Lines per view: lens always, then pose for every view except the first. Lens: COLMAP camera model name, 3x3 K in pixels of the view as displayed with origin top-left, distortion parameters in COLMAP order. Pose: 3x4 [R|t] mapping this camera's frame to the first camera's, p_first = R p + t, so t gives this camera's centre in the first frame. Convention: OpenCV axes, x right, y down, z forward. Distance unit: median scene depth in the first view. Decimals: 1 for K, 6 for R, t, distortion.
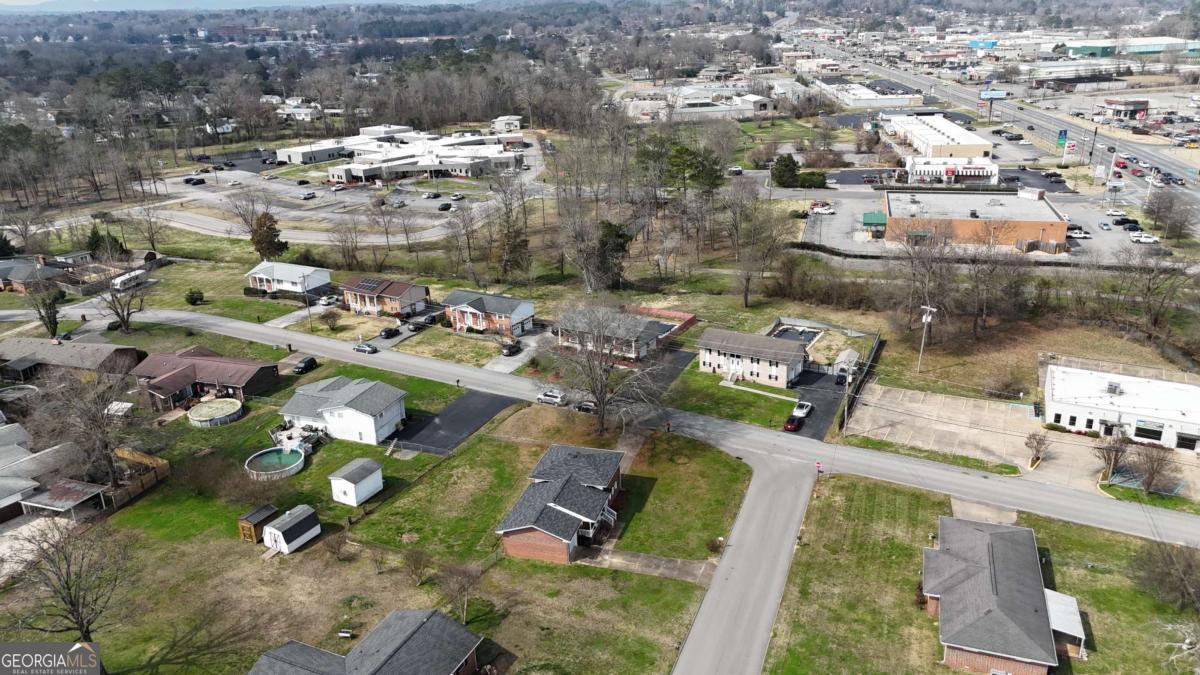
lens RADIAL K [[877.4, 0, 607.4], [0, 877.4, 320.4], [0, 0, 1]] dist [0.079010, -0.075989]
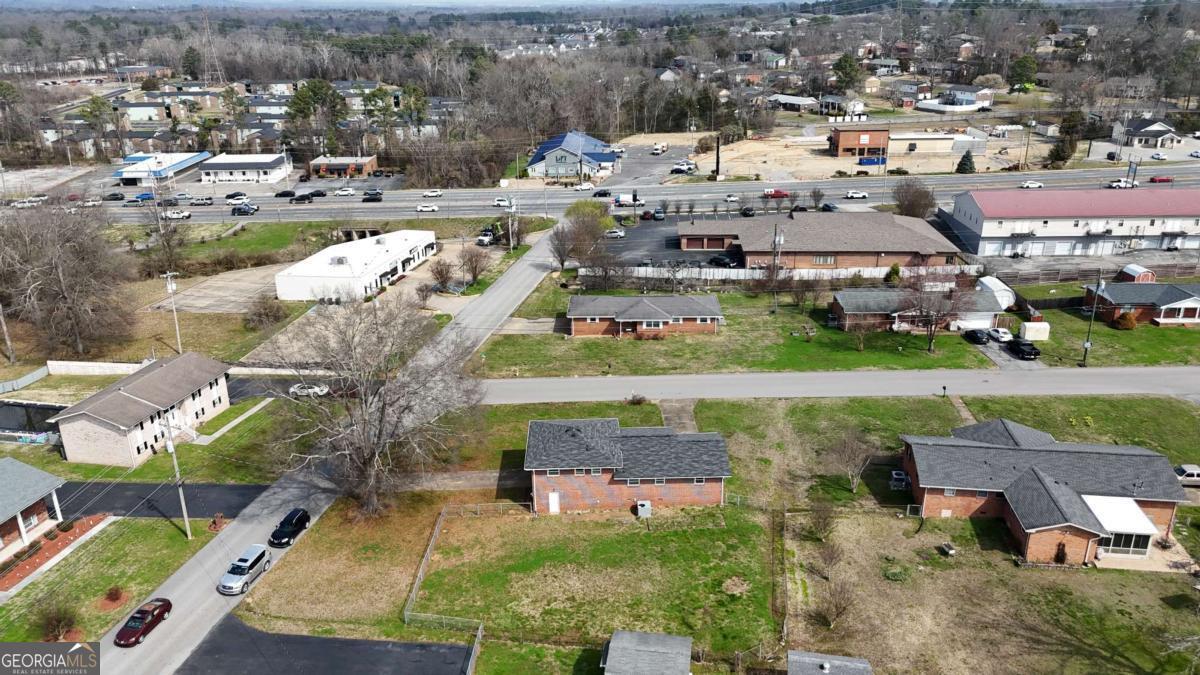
lens RADIAL K [[877.4, 0, 601.2], [0, 877.4, 337.5], [0, 0, 1]] dist [0.079010, -0.075989]
pose [[-0.298219, -0.307408, 0.903640, -0.645632], [0.331527, 0.854418, 0.400074, -0.197150], [-0.895073, 0.418890, -0.152890, 0.956193]]
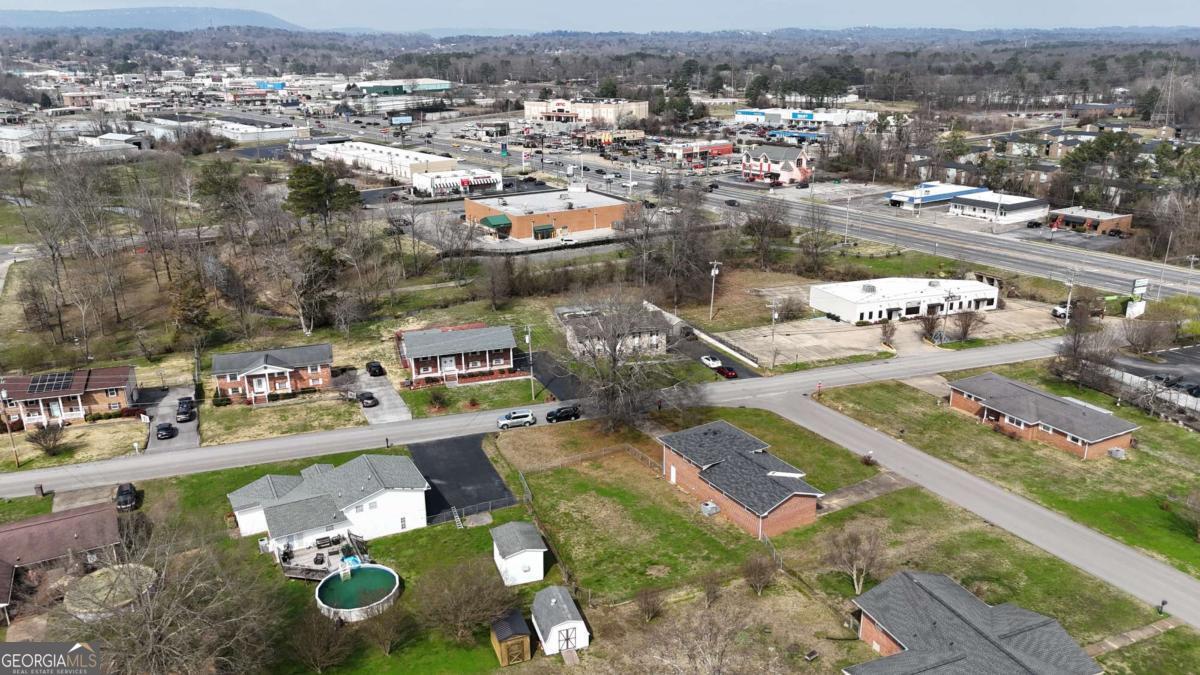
lens RADIAL K [[877.4, 0, 604.0], [0, 877.4, 318.7], [0, 0, 1]] dist [0.079010, -0.075989]
pose [[0.686747, -0.193903, 0.700557, -0.684521], [0.231395, 0.971945, 0.042185, -0.029977], [-0.689082, 0.133135, 0.712349, 0.347101]]
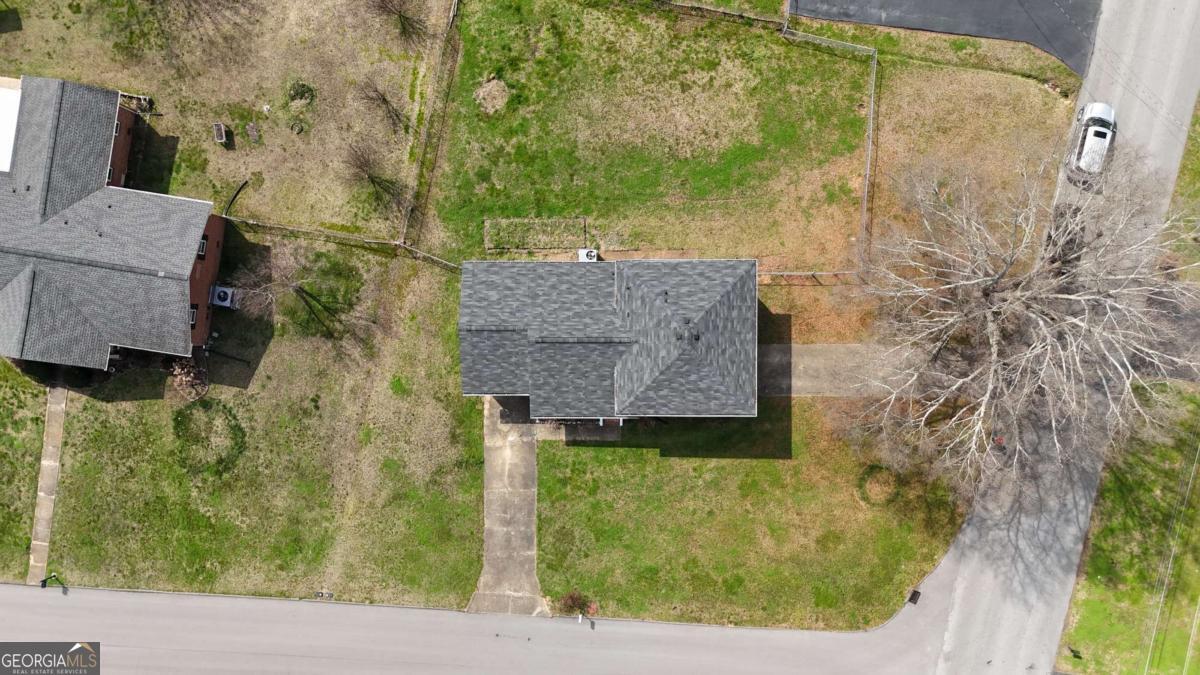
lens RADIAL K [[877.4, 0, 607.1], [0, 877.4, 339.1], [0, 0, 1]] dist [0.079010, -0.075989]
pose [[0.273232, 0.961406, 0.032295, -0.056307], [-0.302497, 0.054003, 0.951619, -0.280147], [0.913149, -0.269782, 0.305577, 0.723967]]
